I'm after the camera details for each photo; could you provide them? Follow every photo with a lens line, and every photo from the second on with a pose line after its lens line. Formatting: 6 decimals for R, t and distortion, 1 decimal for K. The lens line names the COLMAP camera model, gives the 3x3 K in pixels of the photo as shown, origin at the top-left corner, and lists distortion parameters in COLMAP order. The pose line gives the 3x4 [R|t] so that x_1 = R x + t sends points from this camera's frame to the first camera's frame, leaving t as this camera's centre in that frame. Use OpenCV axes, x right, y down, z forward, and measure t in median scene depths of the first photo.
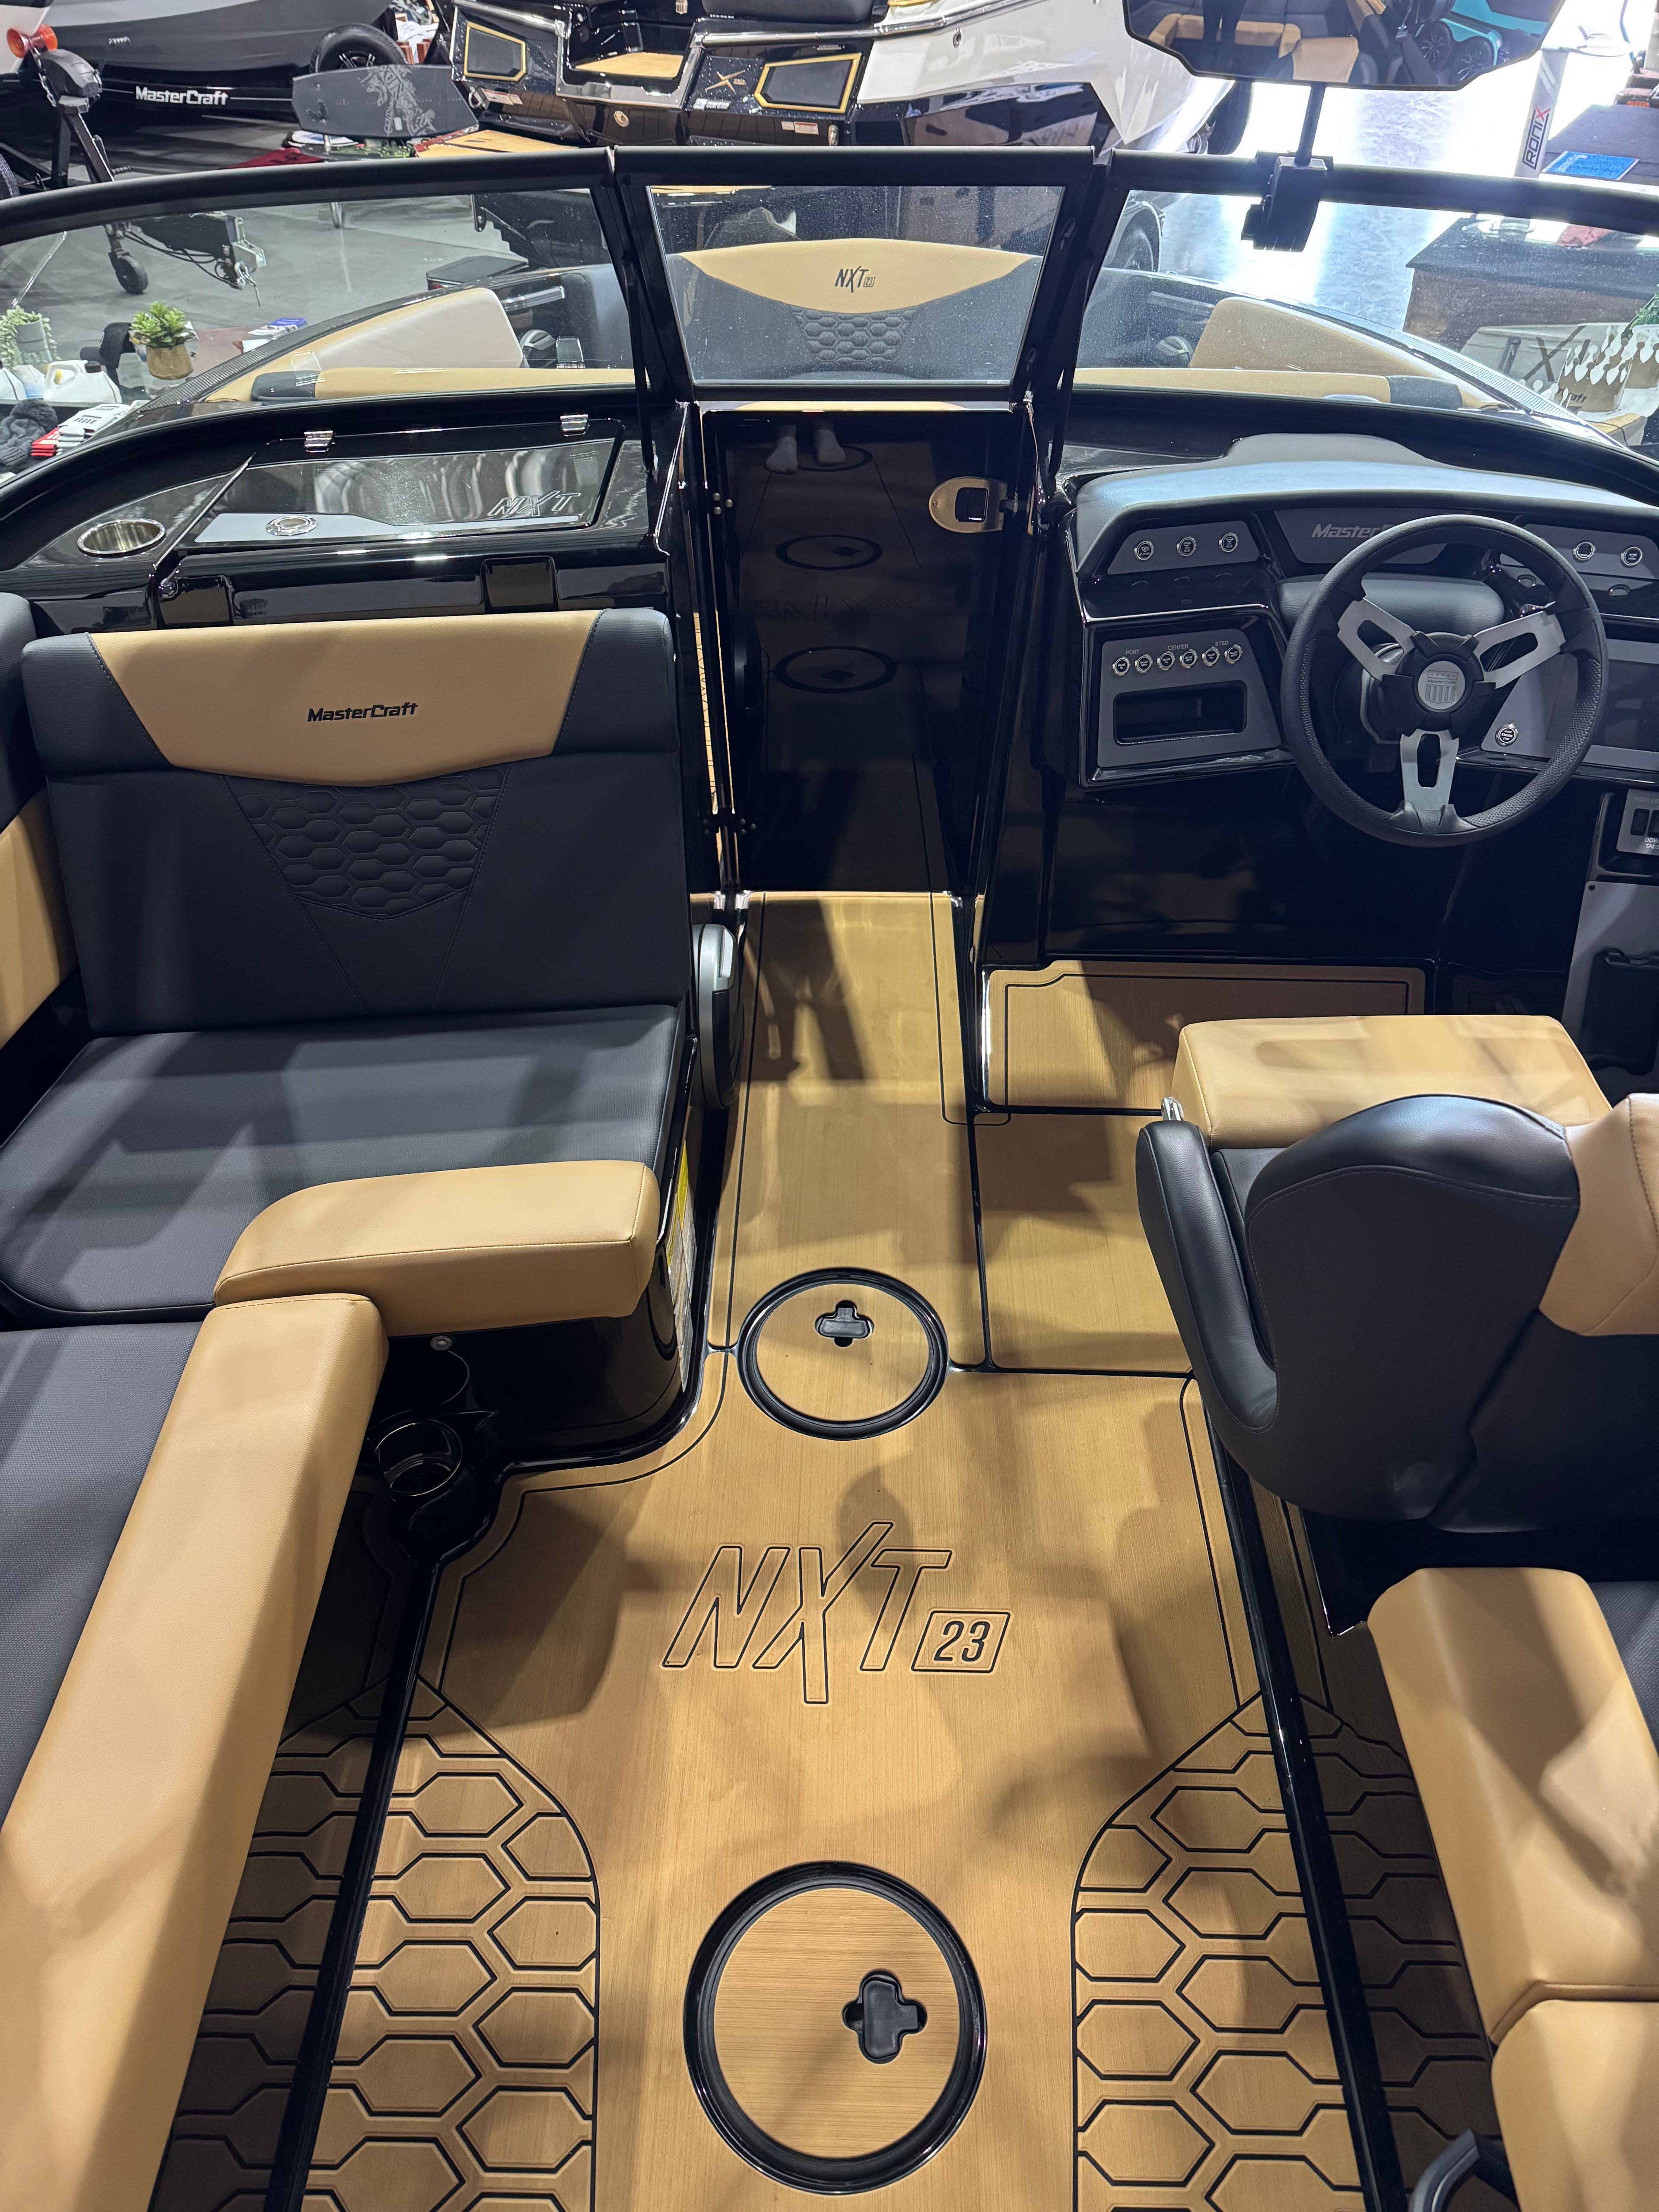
lens RADIAL K [[1558.7, 0, 831.1], [0, 1558.7, 1096.1], [0, 0, 1]] dist [0.043799, -0.045952]
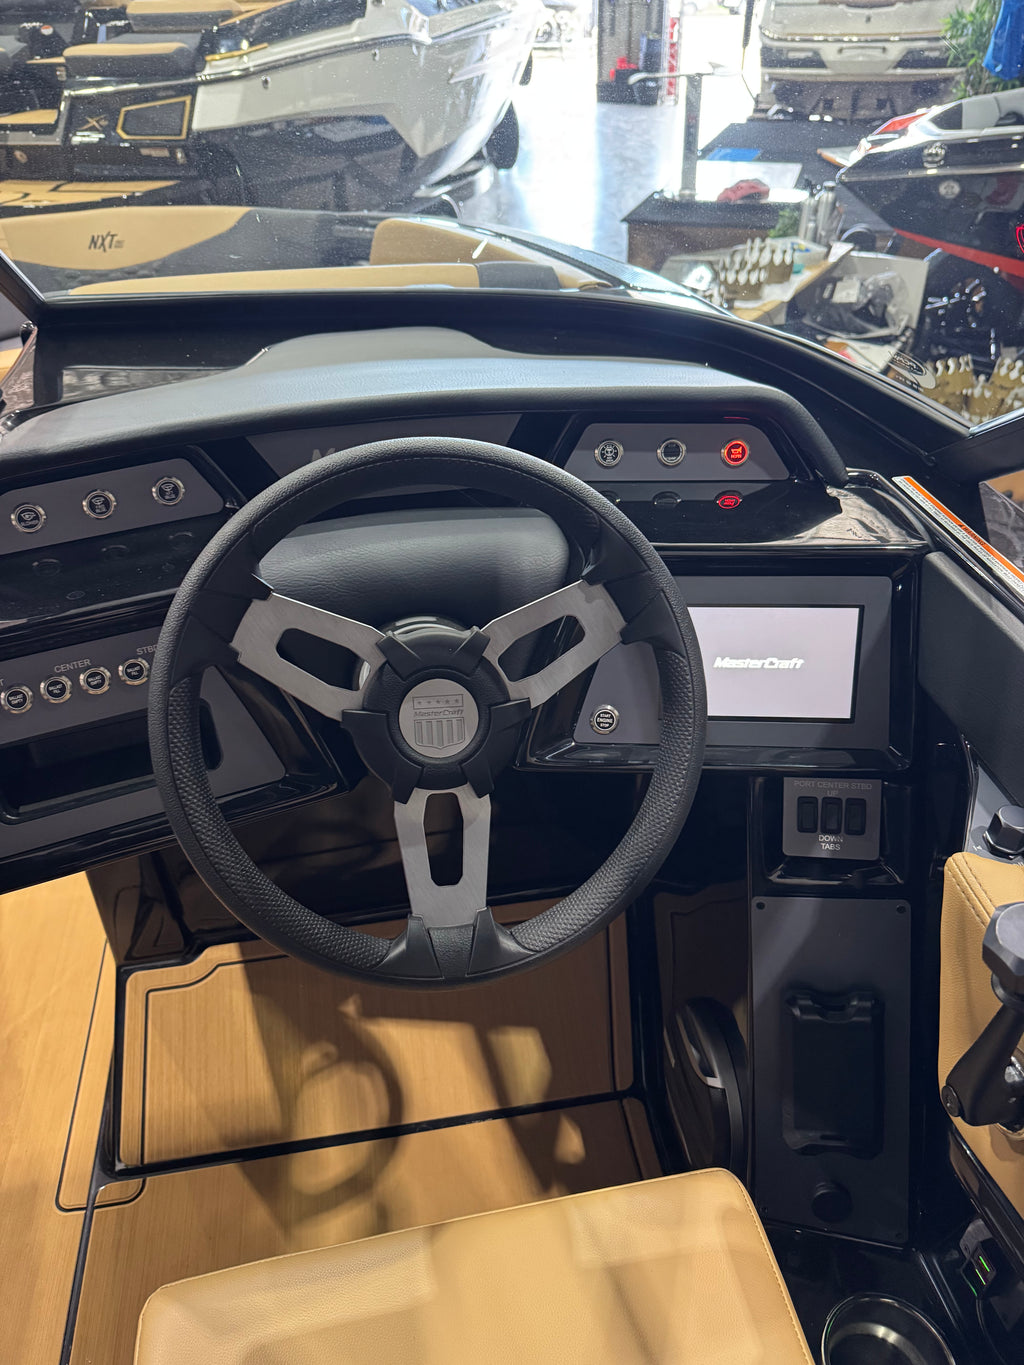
lens RADIAL K [[995.0, 0, 498.1], [0, 995.0, 683.3], [0, 0, 1]] dist [-0.004734, -0.001736]
pose [[0.983345, -0.131422, 0.125546, 0.249761], [0.141368, 0.987197, -0.073868, -0.166583], [-0.114231, 0.090386, 0.989334, 0.431232]]
